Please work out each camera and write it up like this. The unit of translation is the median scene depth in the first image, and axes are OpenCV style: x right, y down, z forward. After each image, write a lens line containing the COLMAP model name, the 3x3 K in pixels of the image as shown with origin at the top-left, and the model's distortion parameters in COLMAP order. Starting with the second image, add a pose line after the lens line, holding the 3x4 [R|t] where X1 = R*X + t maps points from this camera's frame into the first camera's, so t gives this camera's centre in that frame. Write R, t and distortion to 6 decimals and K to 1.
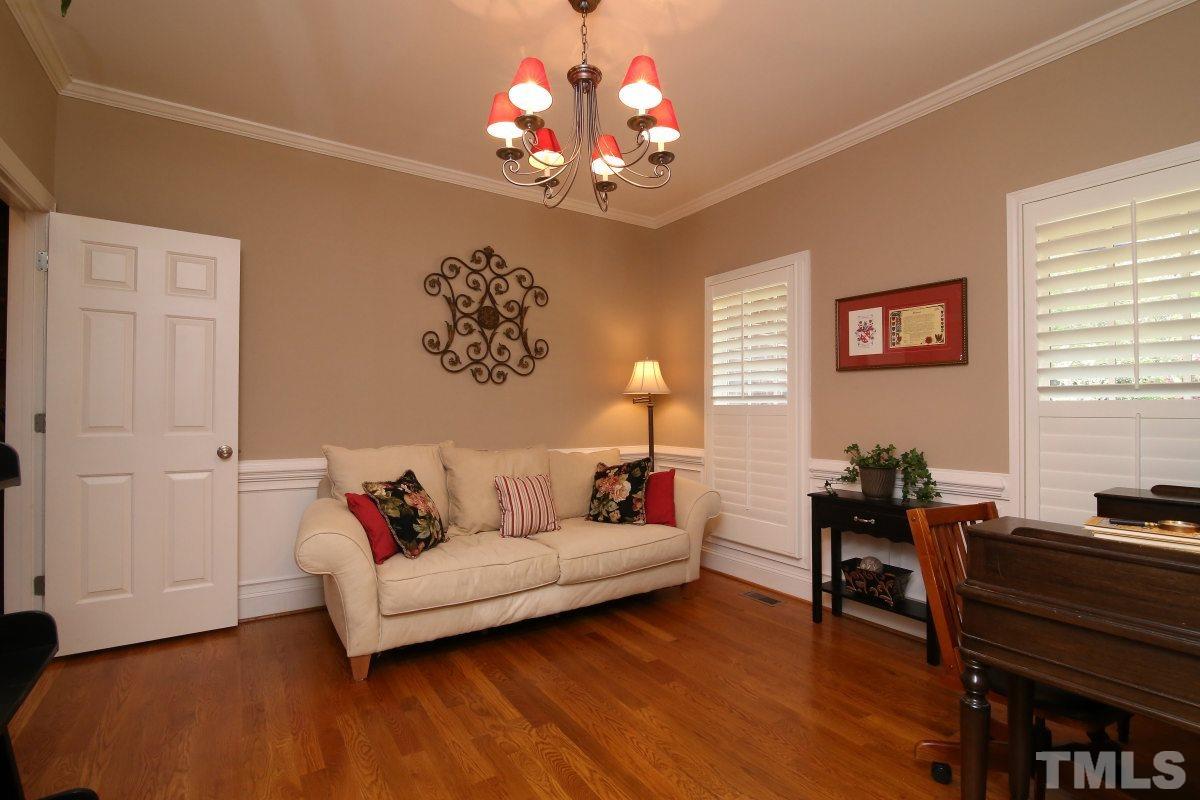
lens RADIAL K [[556.9, 0, 623.2], [0, 556.9, 403.1], [0, 0, 1]] dist [-0.015704, -0.000195]
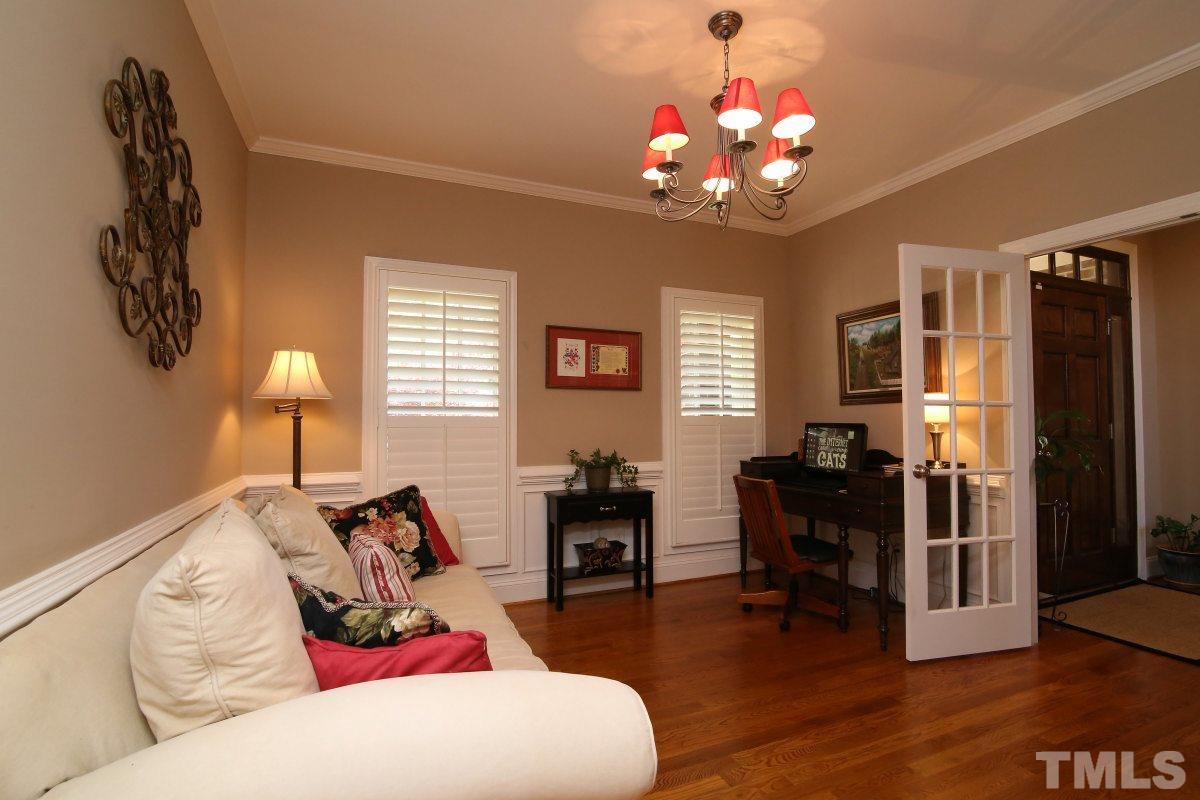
lens RADIAL K [[531.3, 0, 595.5], [0, 531.3, 402.7], [0, 0, 1]] dist [-0.020193, -0.000099]
pose [[0.221834, 0.039004, 0.974304, -0.684073], [-0.005142, 0.999233, -0.038832, 0.015629], [-0.975071, 0.003604, 0.221865, 0.689664]]
